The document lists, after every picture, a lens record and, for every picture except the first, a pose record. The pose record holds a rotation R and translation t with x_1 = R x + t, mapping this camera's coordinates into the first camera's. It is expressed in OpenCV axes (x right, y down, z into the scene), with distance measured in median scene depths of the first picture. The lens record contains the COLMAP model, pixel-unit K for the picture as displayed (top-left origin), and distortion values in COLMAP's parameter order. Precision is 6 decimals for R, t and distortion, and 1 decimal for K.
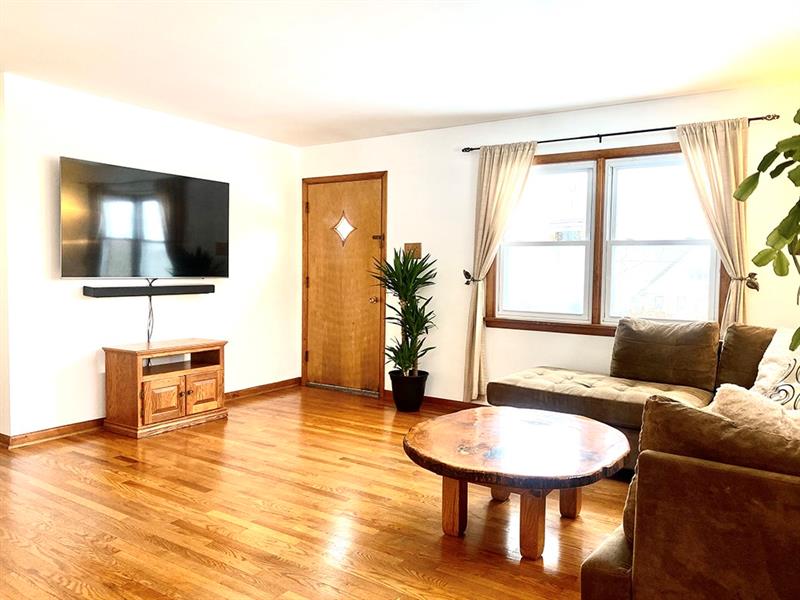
lens RADIAL K [[610.3, 0, 400.0], [0, 610.3, 300.0], [0, 0, 1]] dist [0.003025, 0.001669]
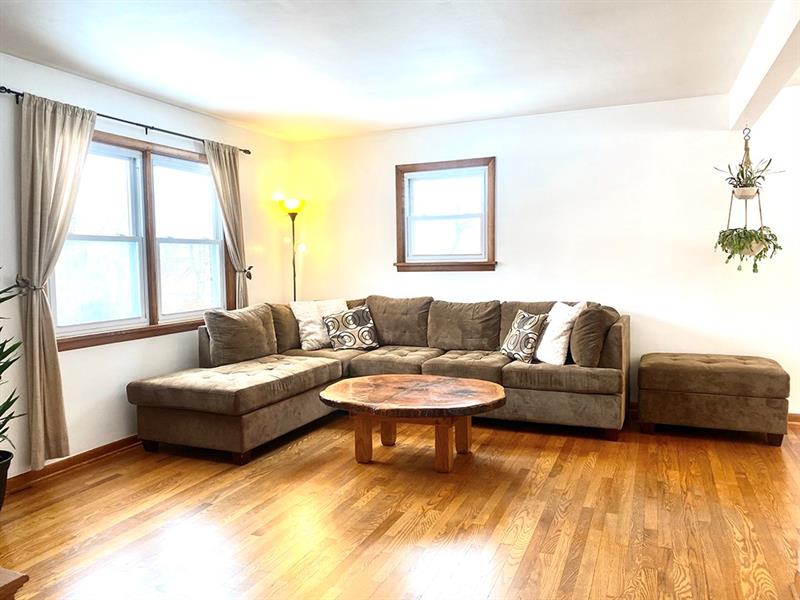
lens RADIAL K [[610.3, 0, 400.0], [0, 610.3, 300.0], [0, 0, 1]] dist [0.003025, 0.001669]
pose [[-0.189163, -0.077786, 0.978860, -0.689463], [0.068715, 0.993365, 0.092218, -0.061308], [-0.979538, 0.084706, -0.182563, 0.798758]]
